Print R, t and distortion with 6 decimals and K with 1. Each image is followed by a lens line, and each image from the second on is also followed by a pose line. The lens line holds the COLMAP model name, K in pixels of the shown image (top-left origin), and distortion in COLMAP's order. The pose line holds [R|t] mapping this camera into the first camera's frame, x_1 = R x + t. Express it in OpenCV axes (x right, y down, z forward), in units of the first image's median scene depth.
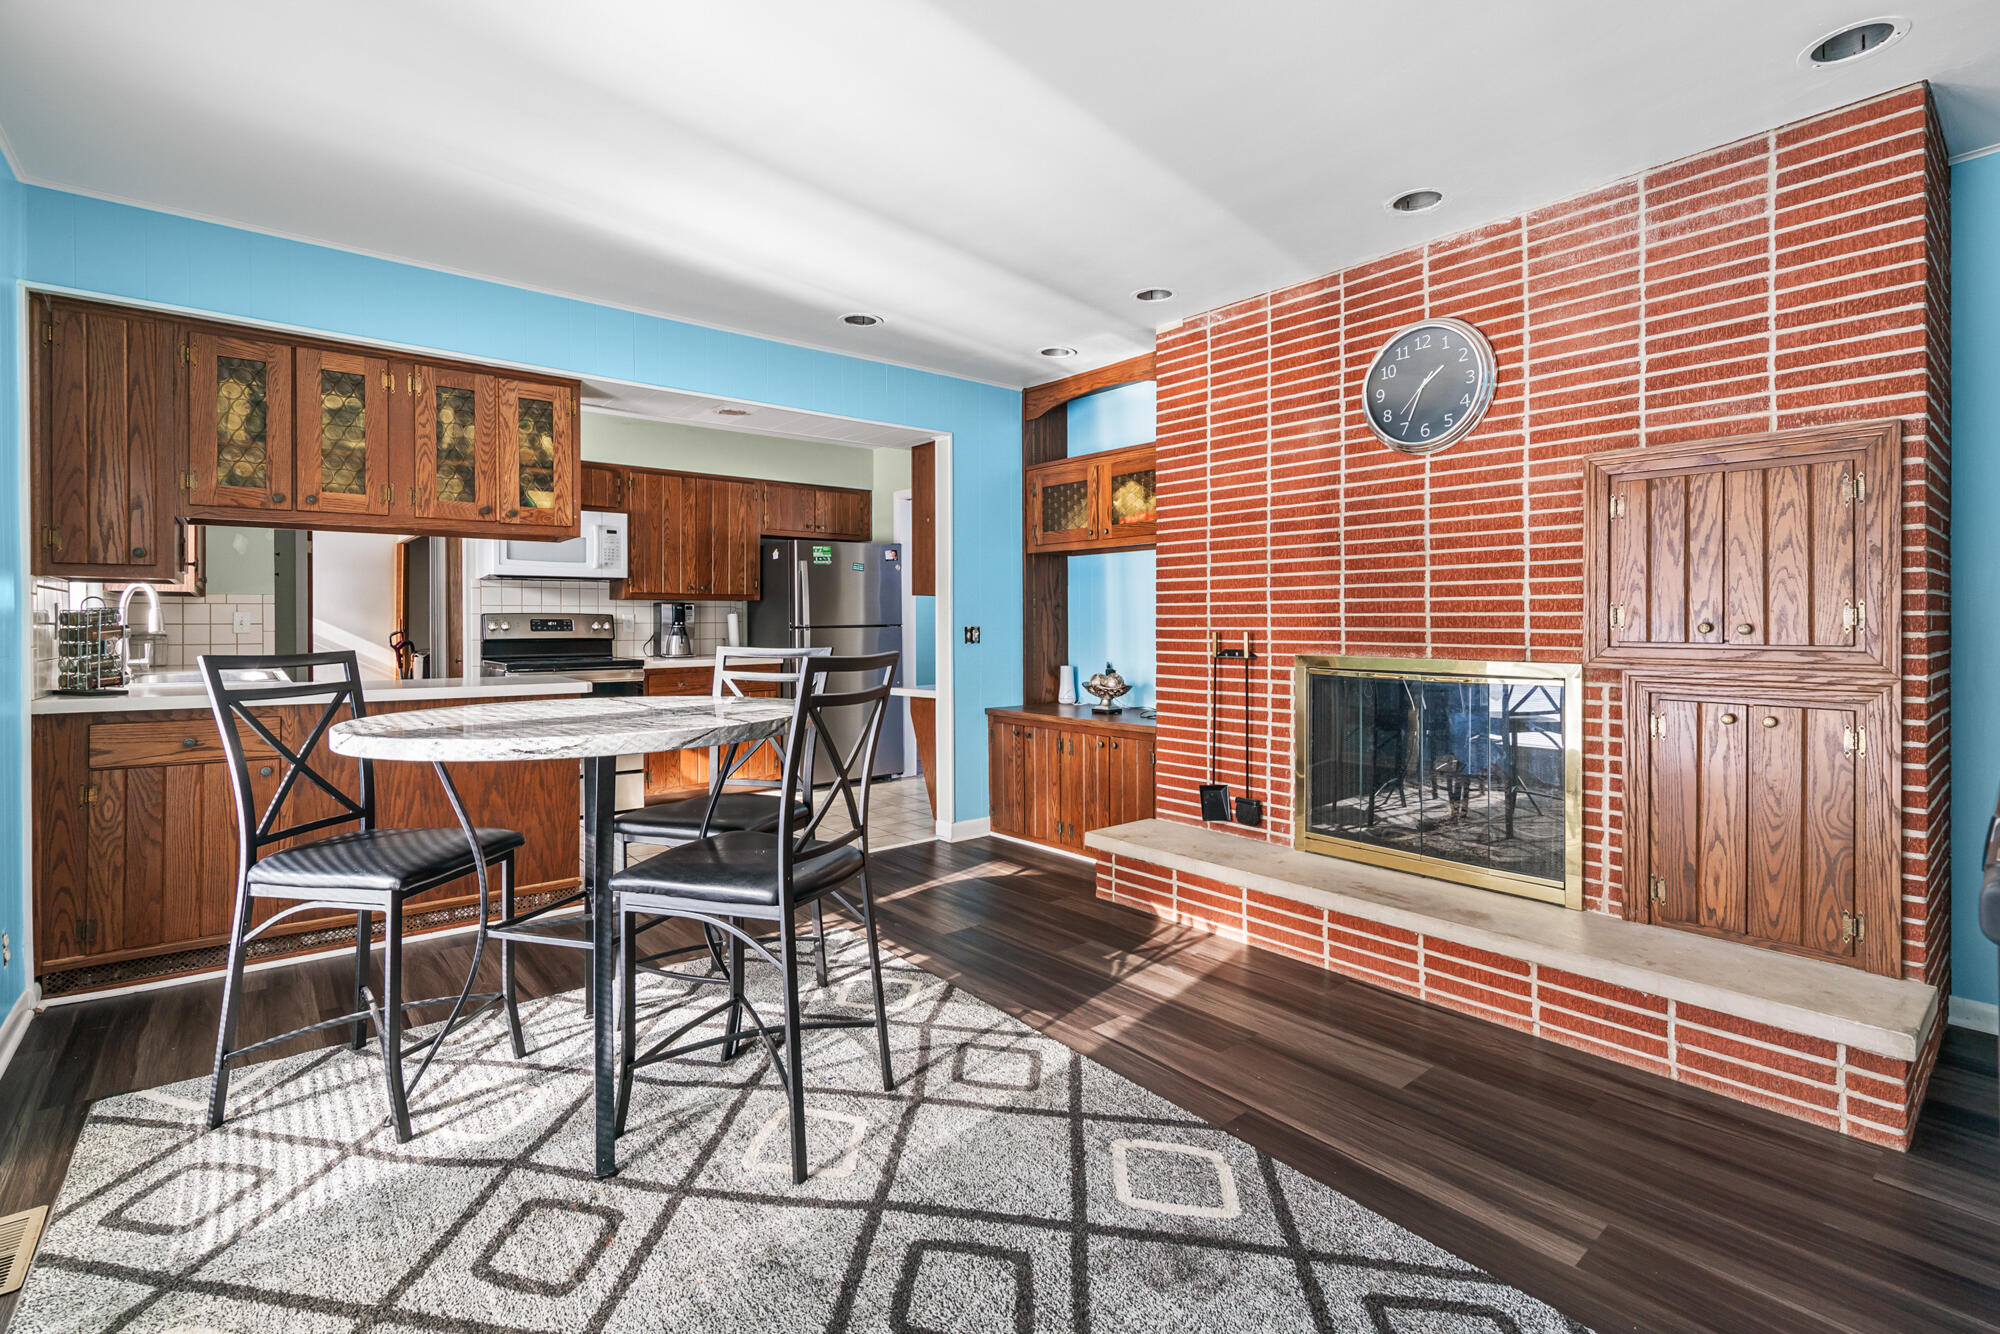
lens RADIAL K [[914.5, 0, 1002.3], [0, 914.5, 621.4], [0, 0, 1]] dist [-0.004970, 0.000494]
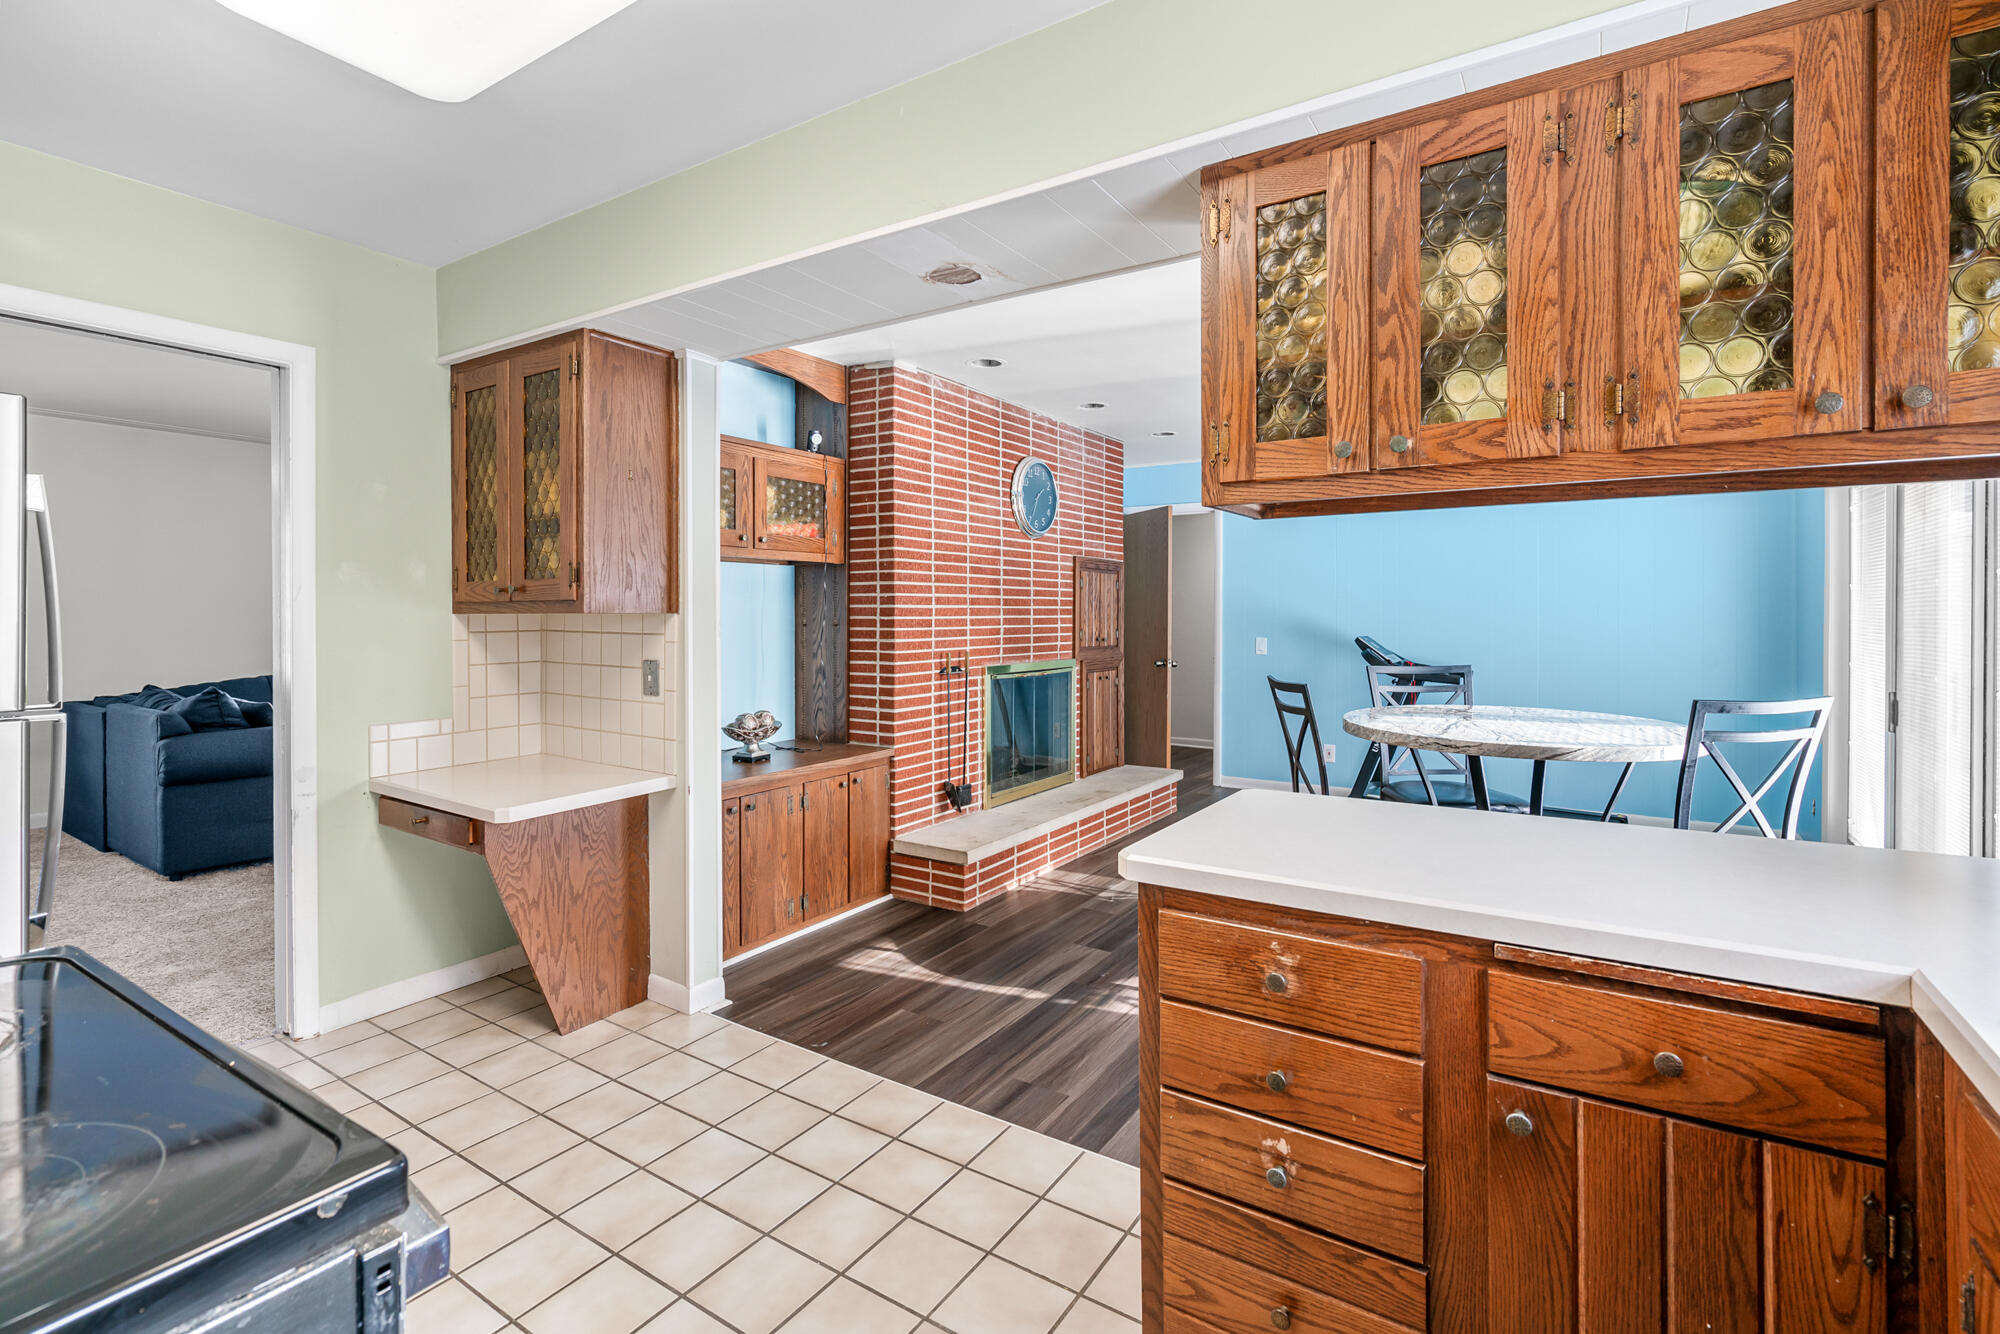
lens RADIAL K [[914.5, 0, 999.1], [0, 914.5, 613.2], [0, 0, 1]] dist [-0.004970, 0.000494]
pose [[-0.291228, 0.000025, 0.956654, -1.011807], [-0.002262, 0.999997, -0.000714, -0.042734], [-0.956651, -0.002372, -0.291227, 1.416559]]
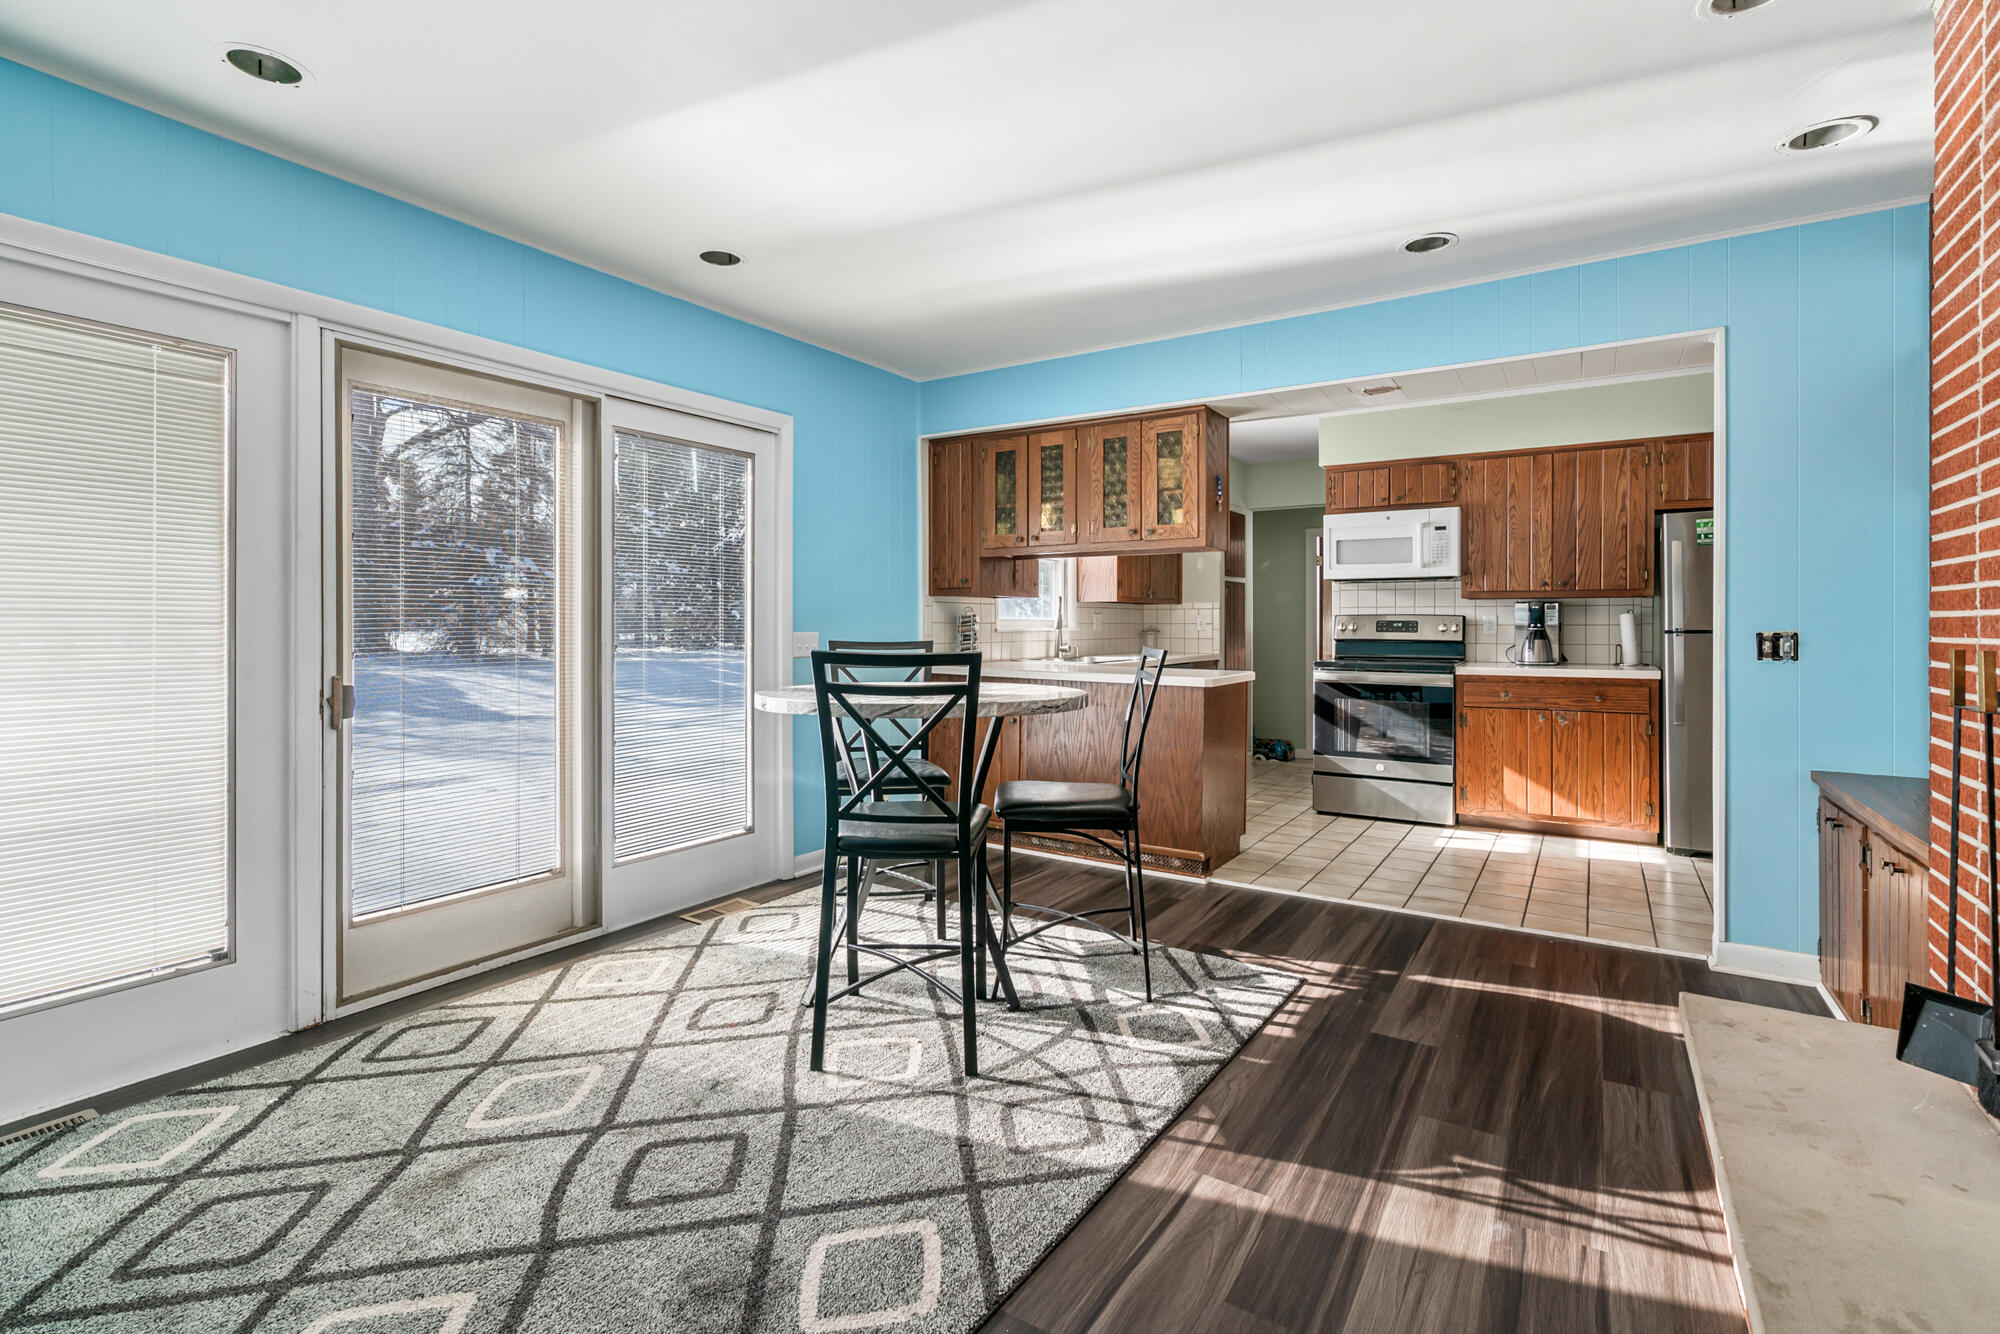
lens RADIAL K [[914.5, 0, 997.2], [0, 914.5, 623.1], [0, 0, 1]] dist [-0.004970, 0.000494]
pose [[0.295639, 0.002939, -0.955295, 0.568678], [-0.002826, 0.999994, 0.002202, -0.000678], [0.955296, 0.002049, 0.295645, 0.471382]]
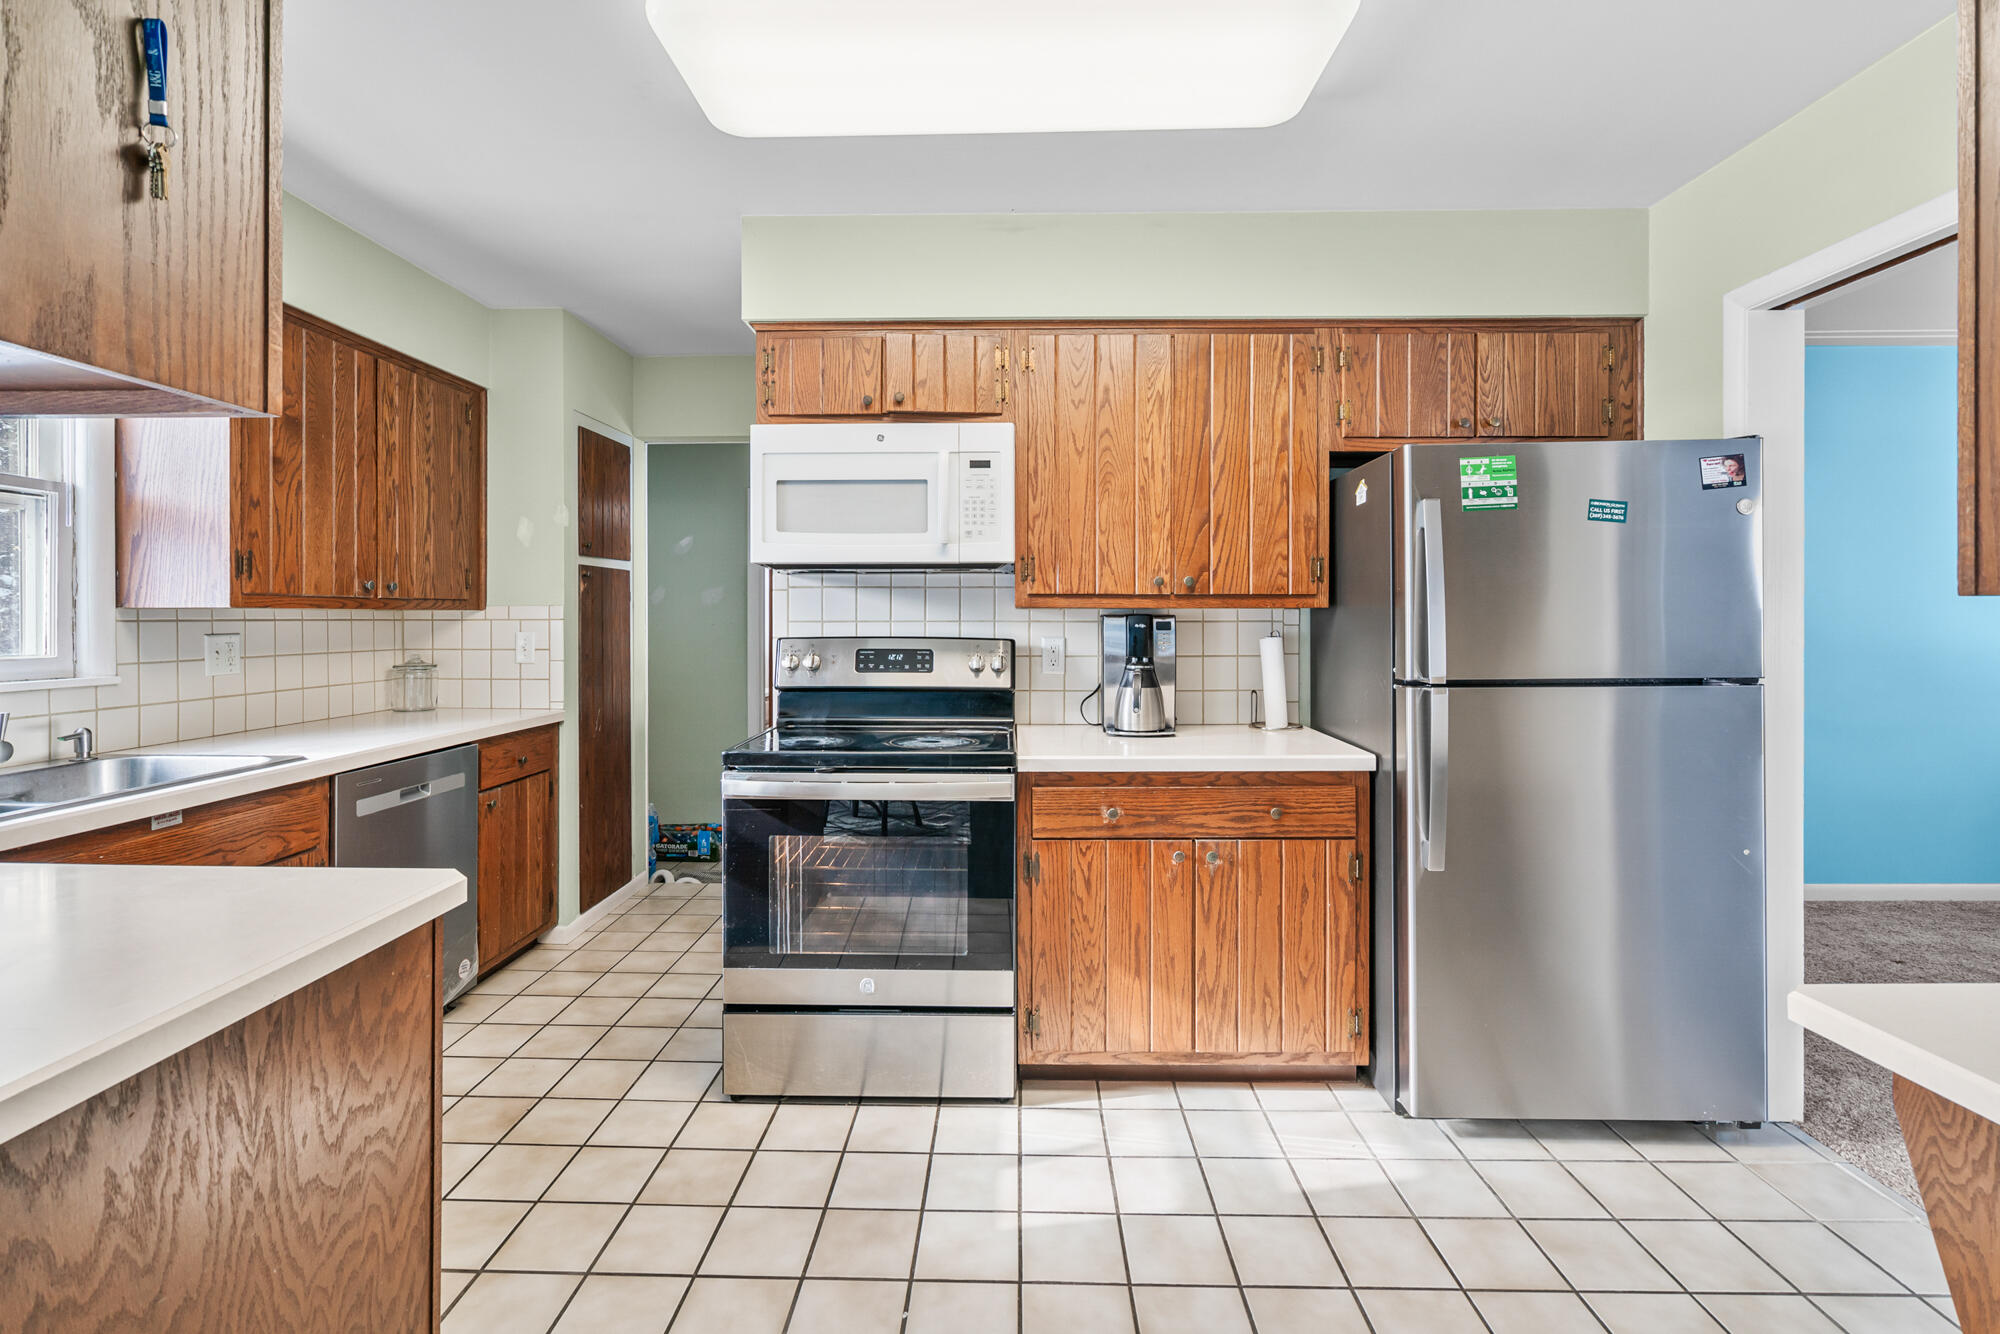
lens RADIAL K [[914.5, 0, 995.3], [0, 914.5, 623.2], [0, 0, 1]] dist [-0.004970, 0.000494]
pose [[0.753795, 0.006019, -0.657083, -0.194704], [-0.003819, 0.999981, 0.004779, -0.032362], [0.657099, -0.001093, 0.753803, 1.095277]]
